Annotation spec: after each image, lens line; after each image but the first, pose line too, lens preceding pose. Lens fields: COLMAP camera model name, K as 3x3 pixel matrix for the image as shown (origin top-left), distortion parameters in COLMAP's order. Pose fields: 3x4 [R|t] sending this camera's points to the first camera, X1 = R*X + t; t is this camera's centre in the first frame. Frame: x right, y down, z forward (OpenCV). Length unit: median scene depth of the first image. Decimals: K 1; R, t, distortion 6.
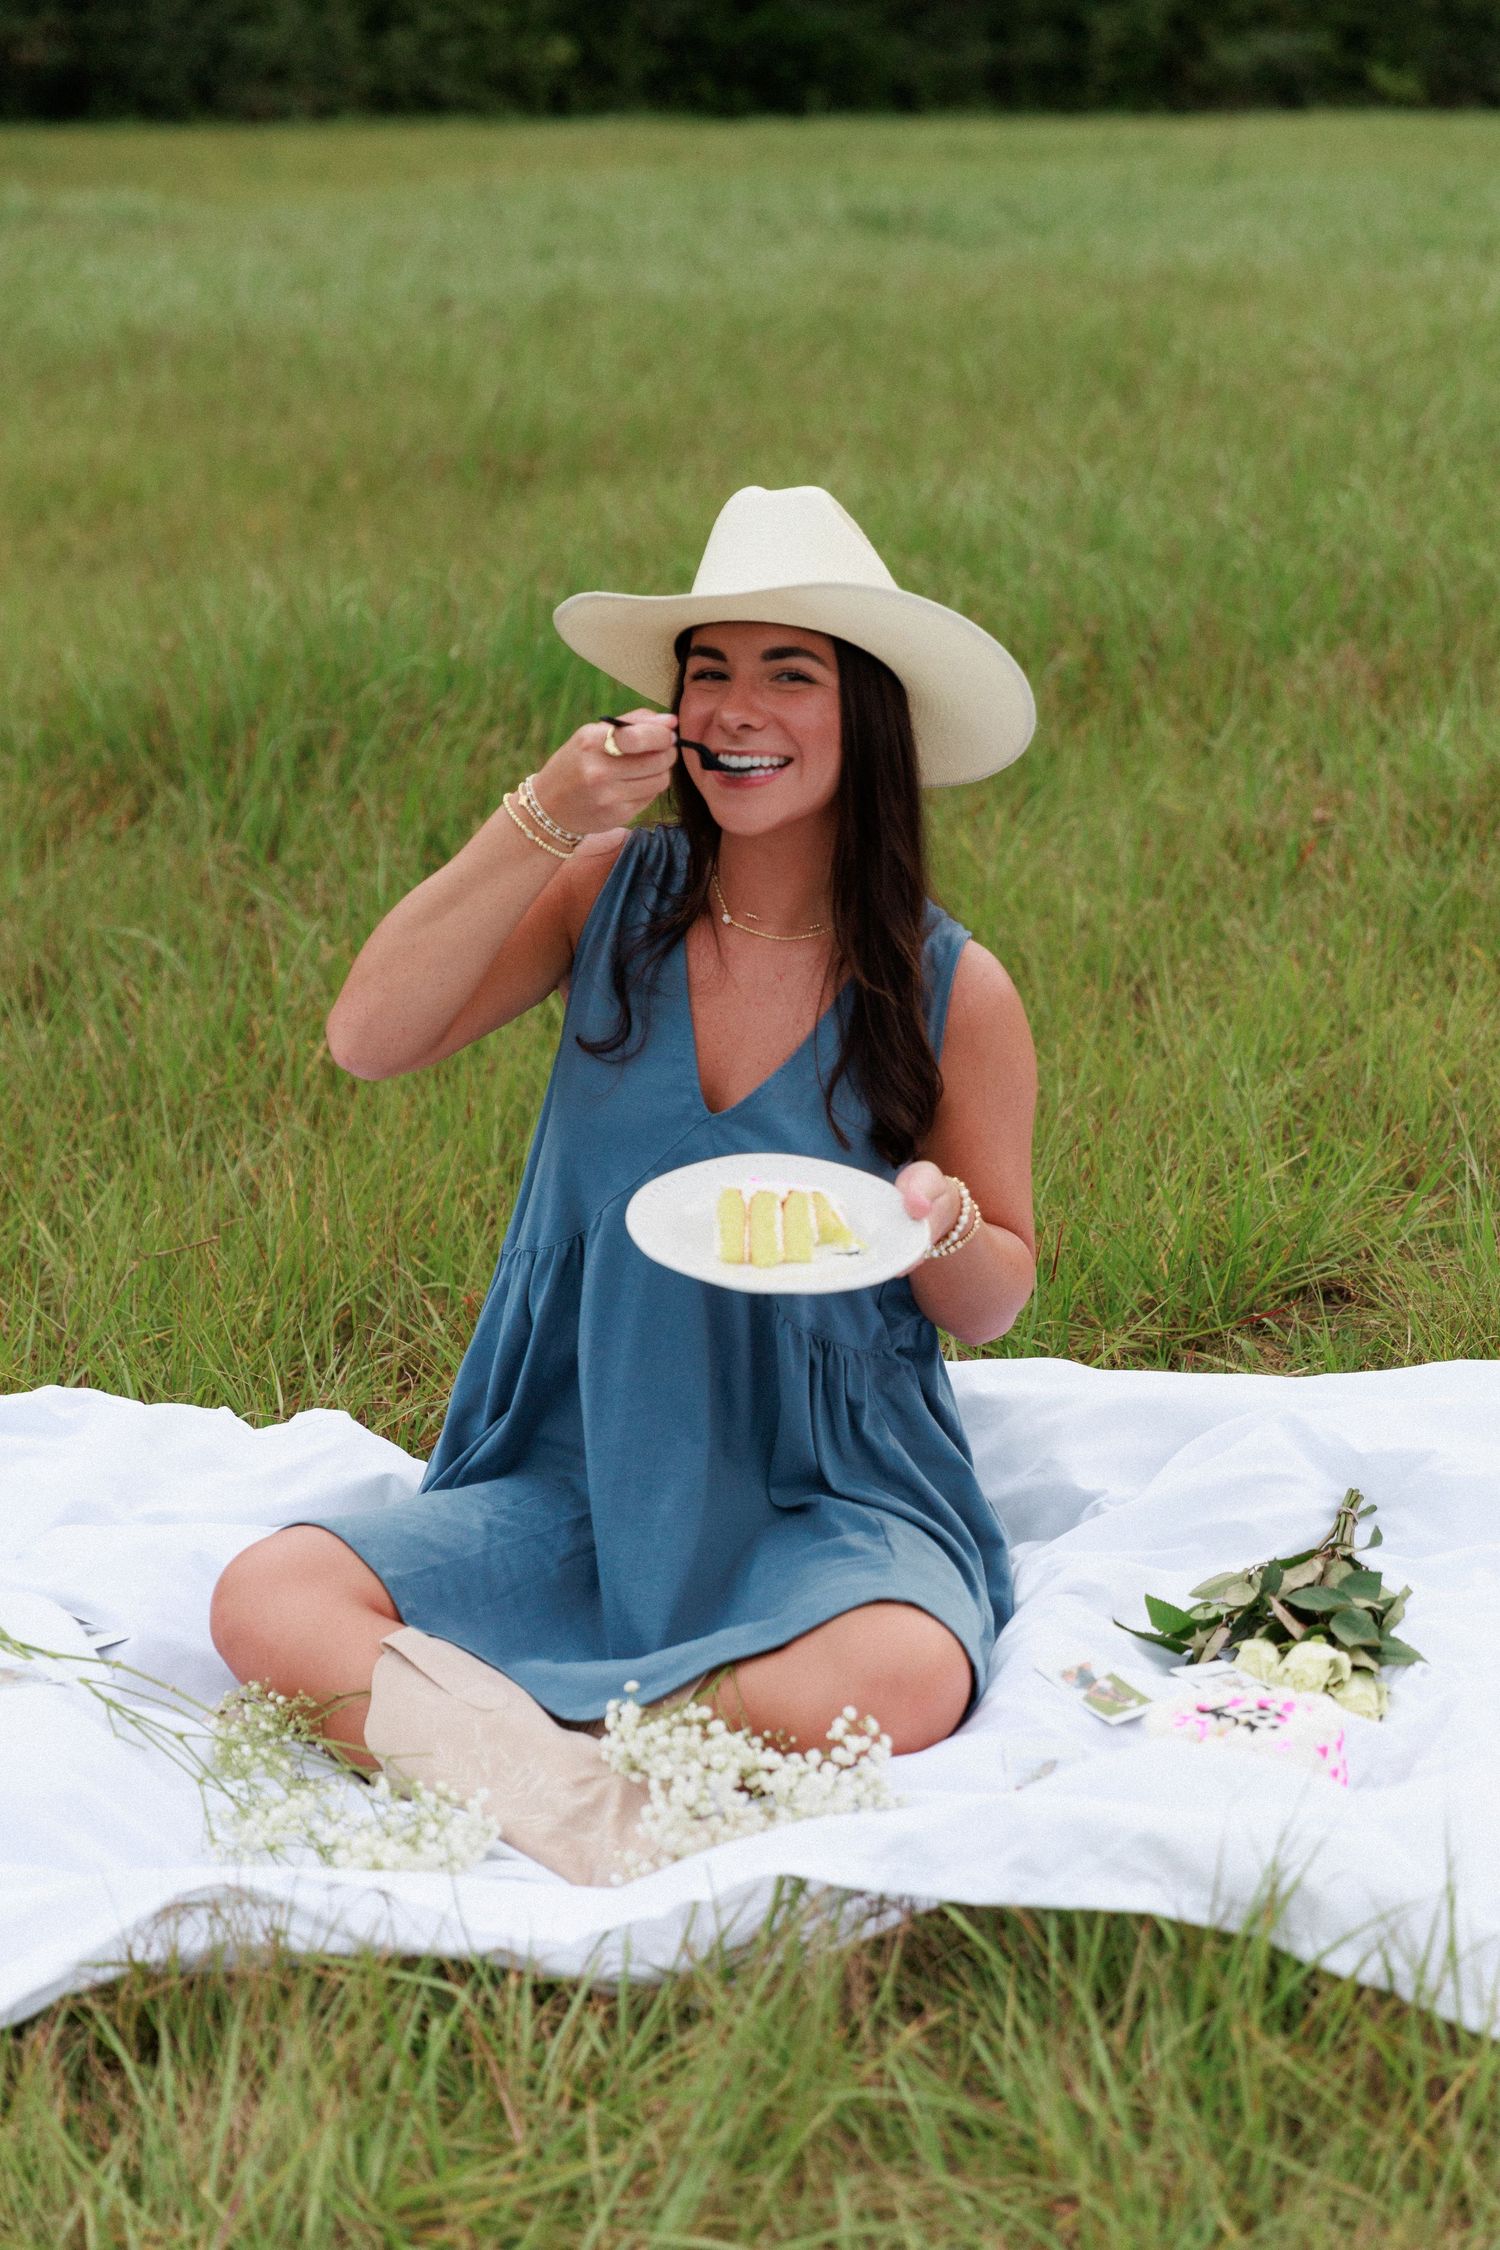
lens RADIAL K [[4512.5, 0, 795.6], [0, 4512.5, 1130.1], [0, 0, 1]] dist [0.012654, -0.239760]
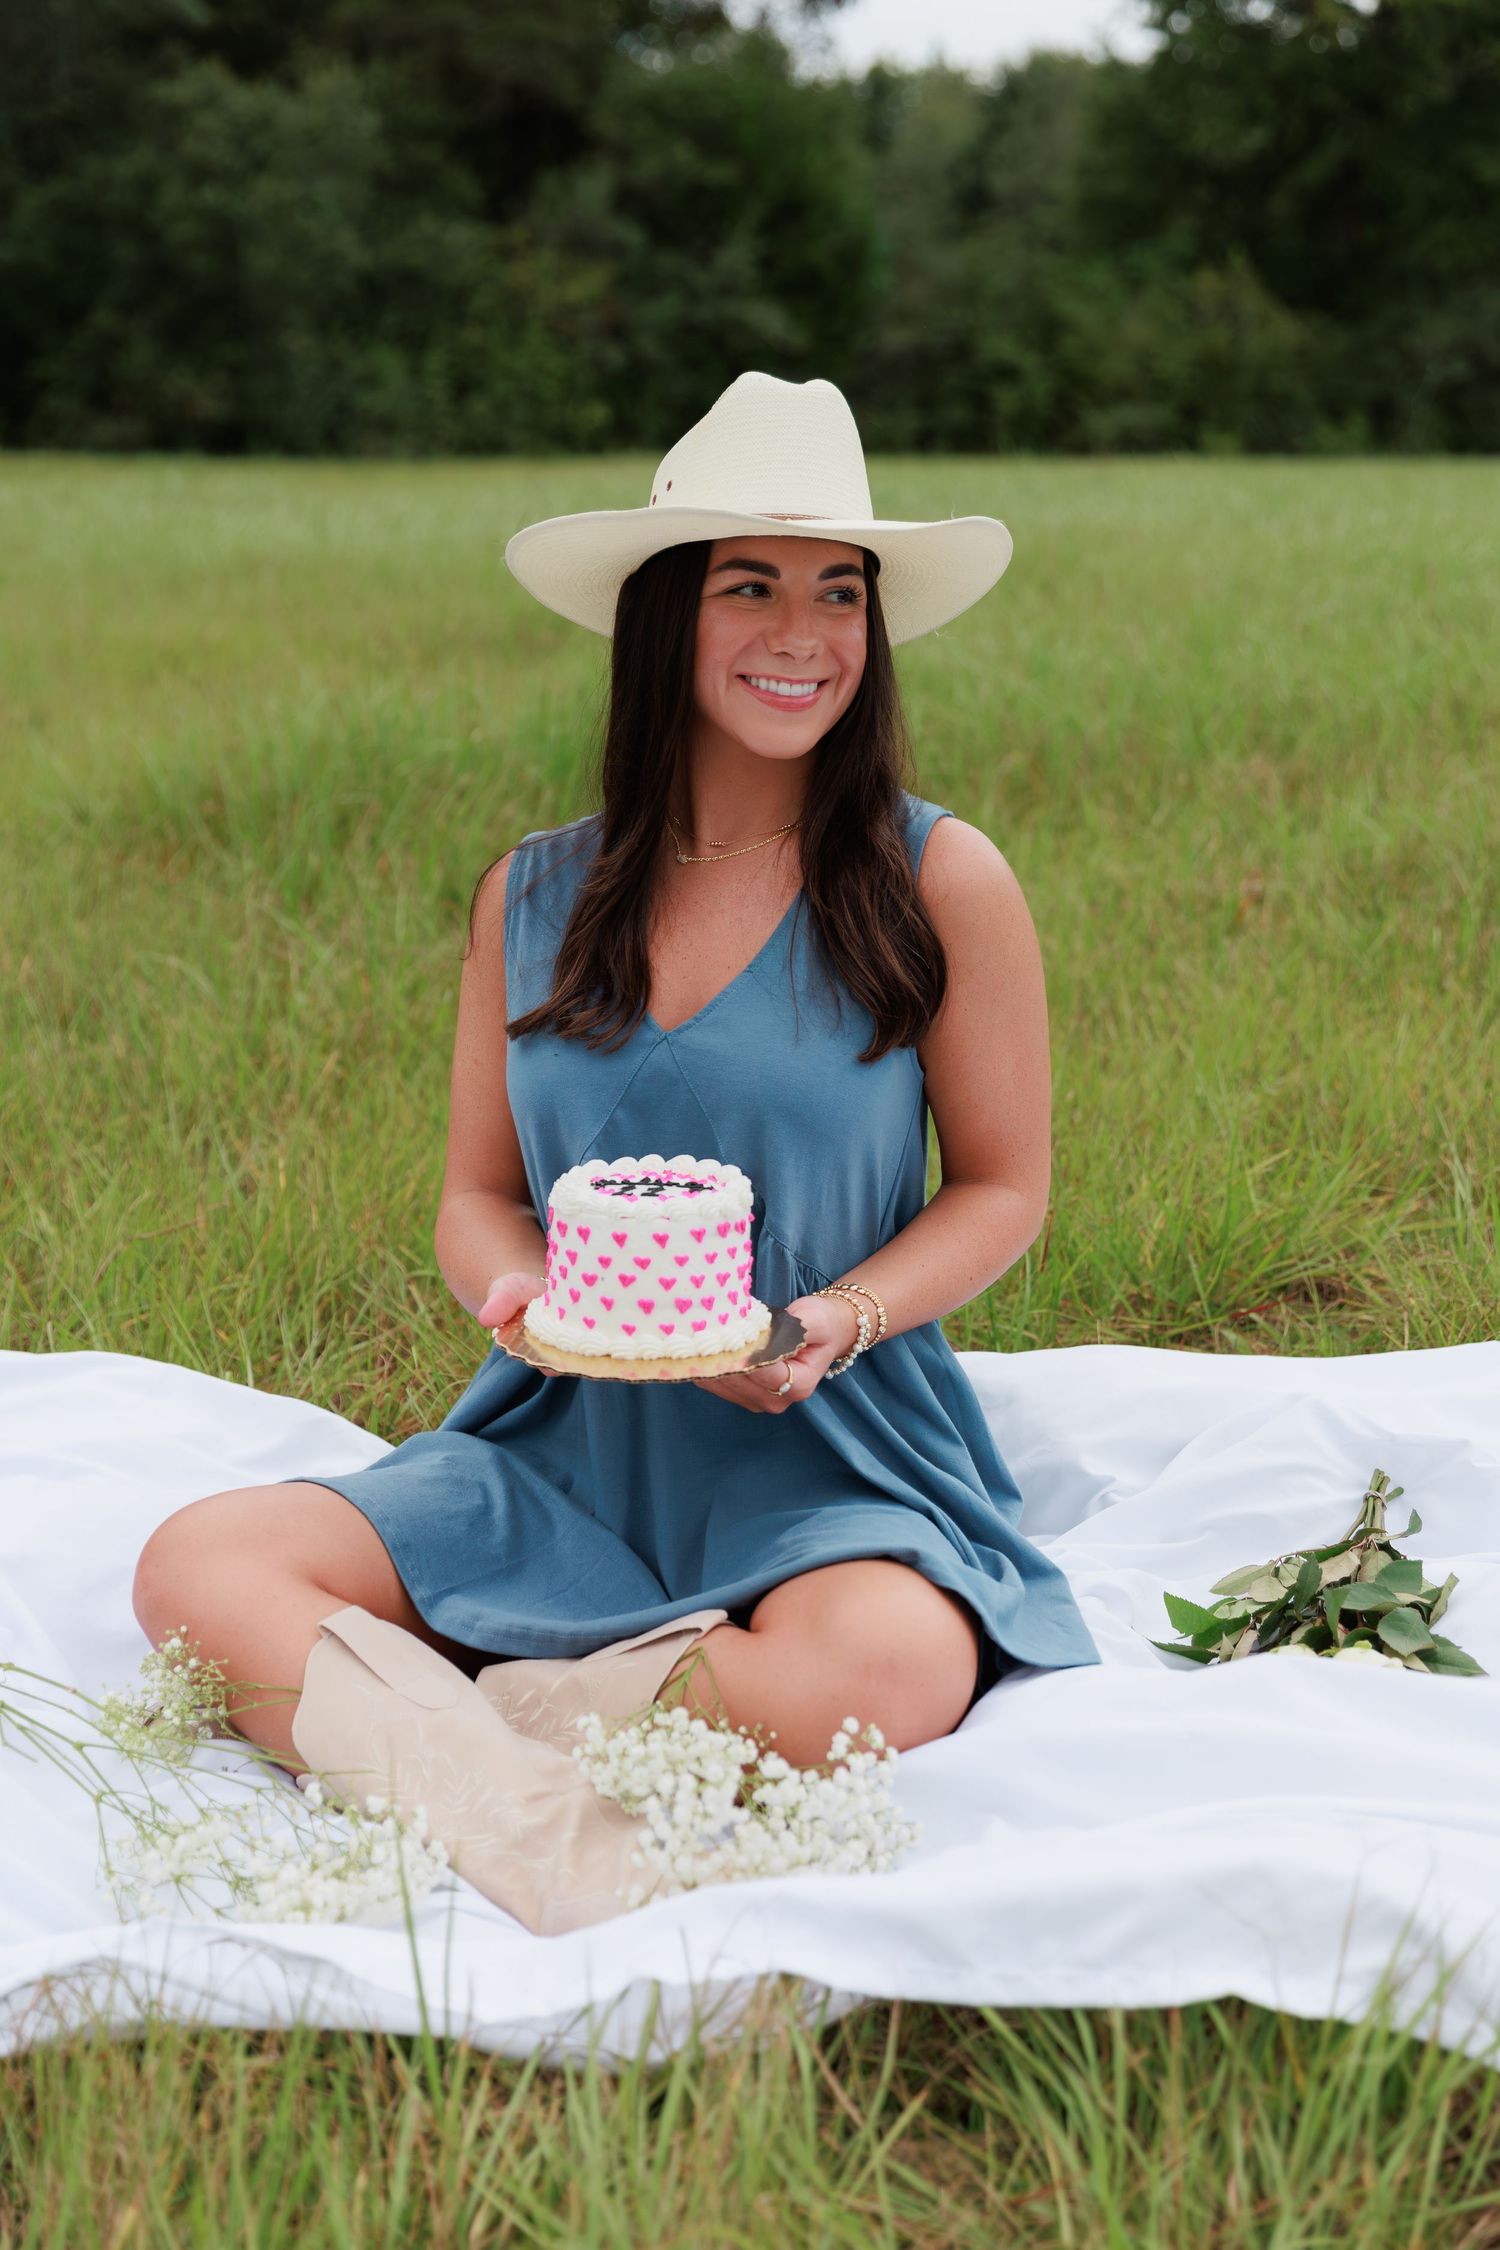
lens RADIAL K [[3261.9, 0, 750.0], [0, 3261.9, 1125.0], [0, 0, 1]] dist [-0.007787, -0.026959]
pose [[0.999919, 0.012017, -0.004136, -0.002241], [-0.012145, 0.999400, -0.032430, 0.013890], [0.003744, 0.032478, 0.999465, 0.157476]]
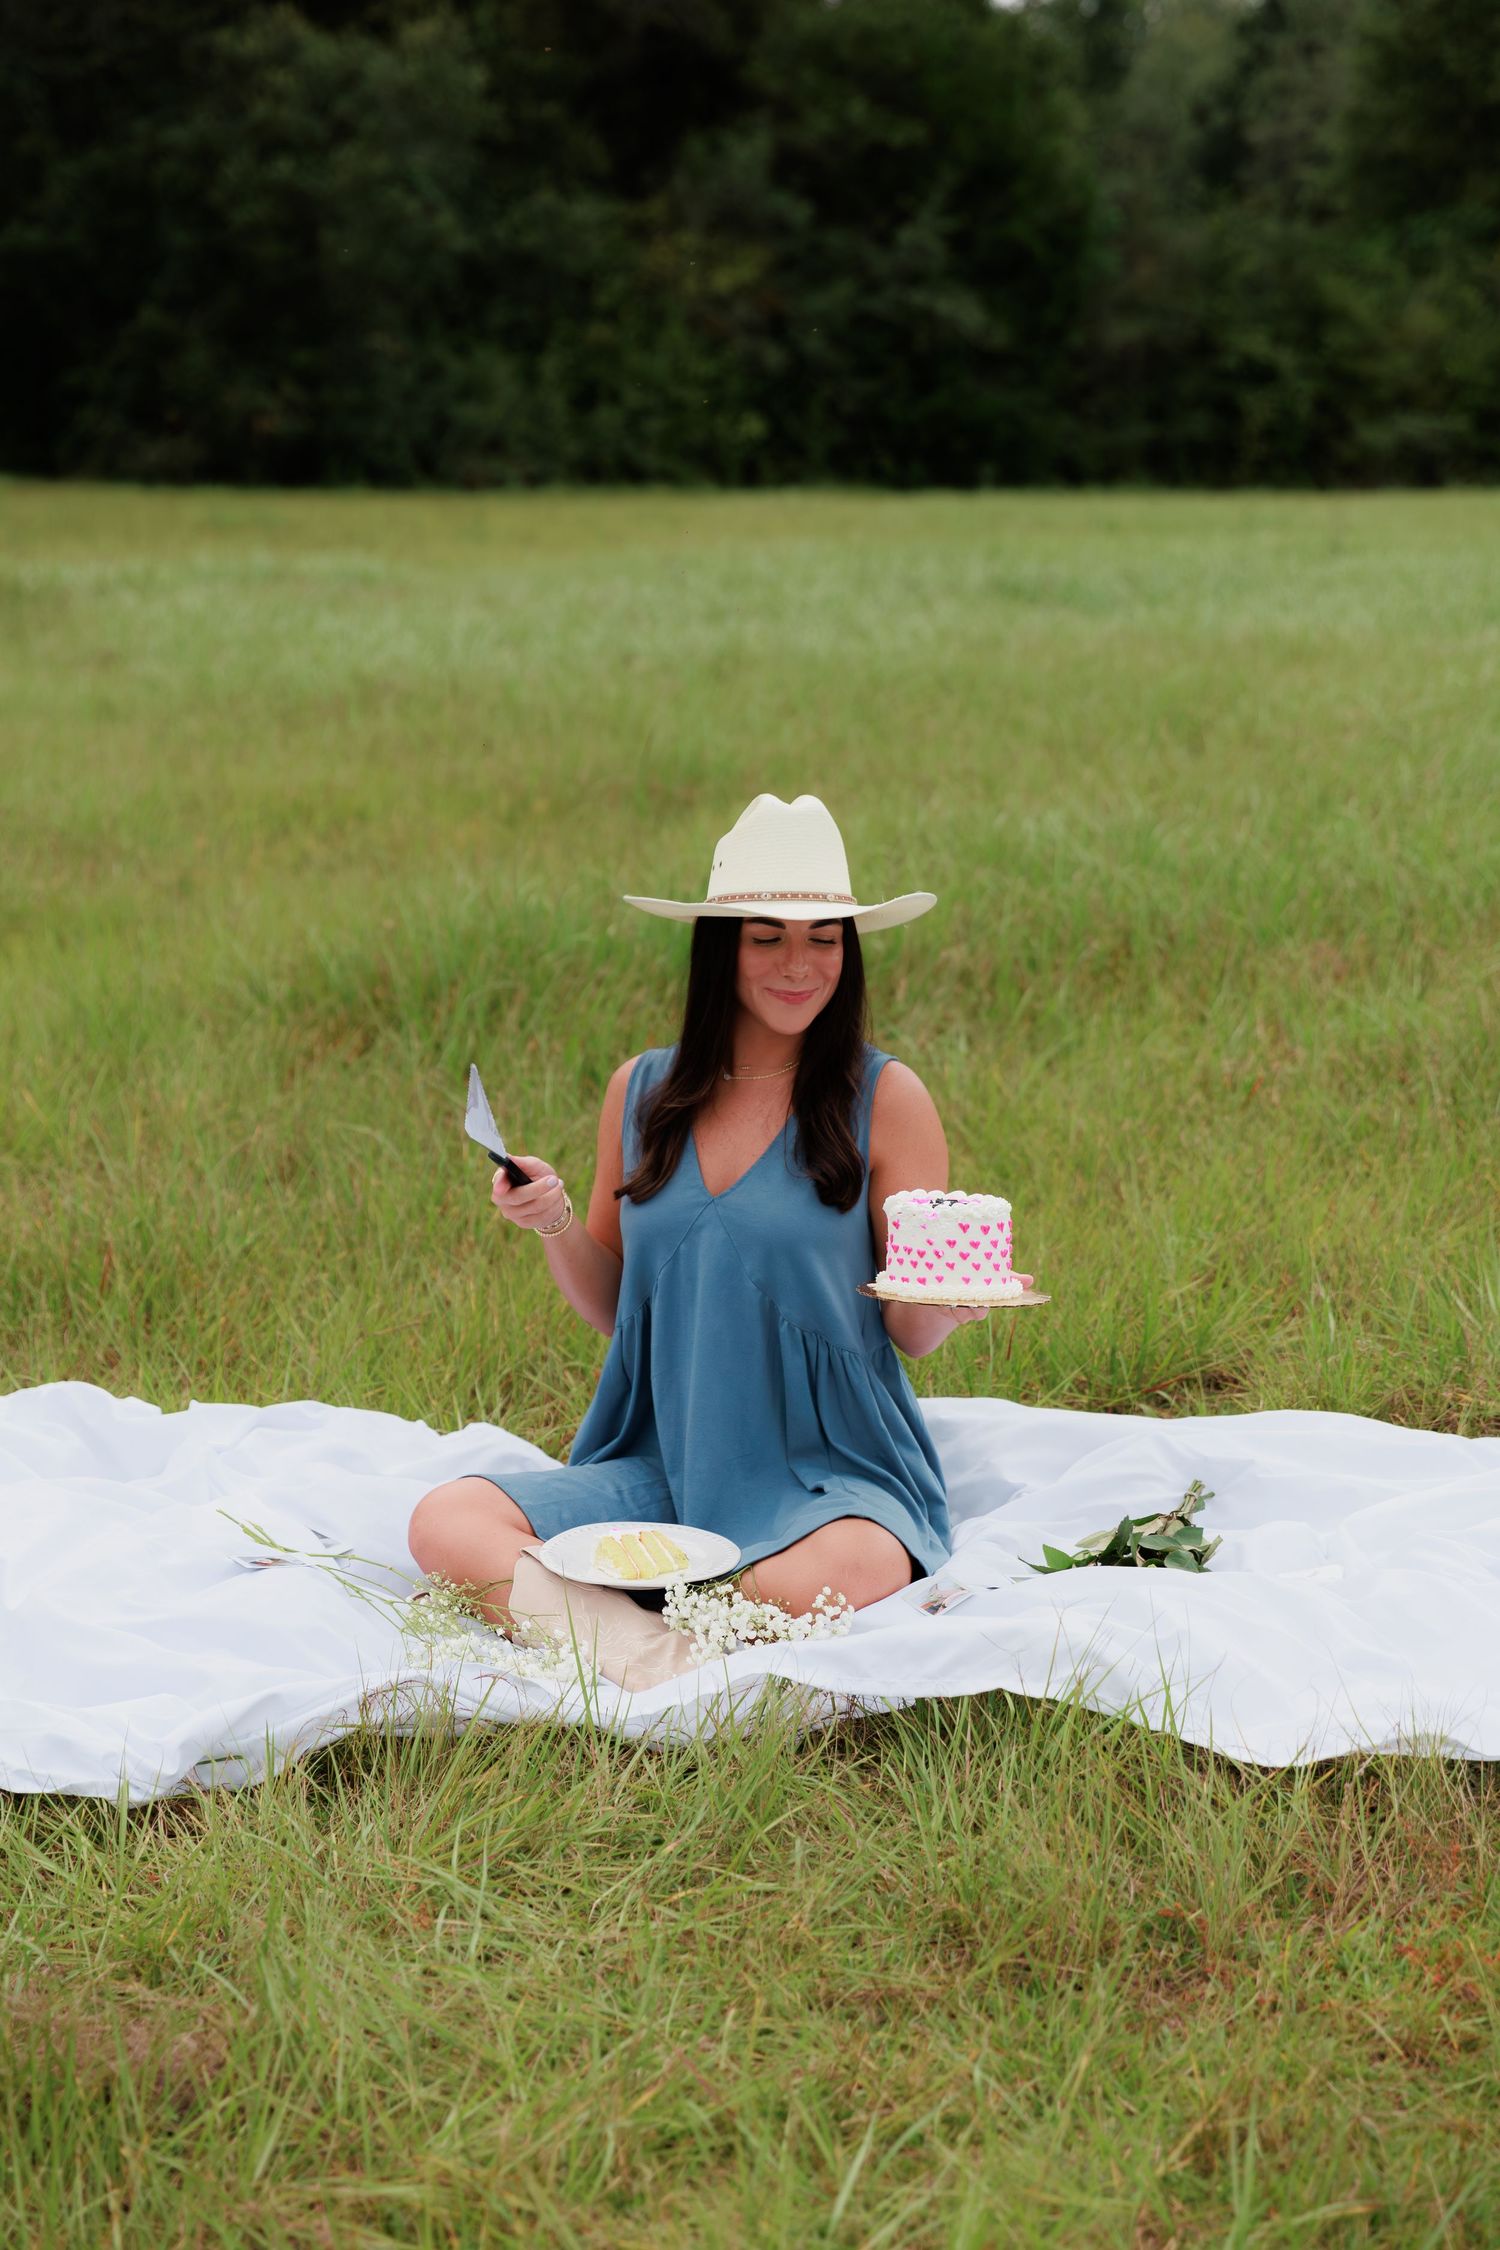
lens RADIAL K [[4422.6, 0, 750.0], [0, 4422.6, 1125.0], [0, 0, 1]] dist [-0.000492, -0.177058]
pose [[0.998465, 0.017255, -0.052637, 0.026159], [-0.021163, 0.996987, -0.074627, 0.035702], [0.051190, 0.075627, 0.995821, -0.209732]]
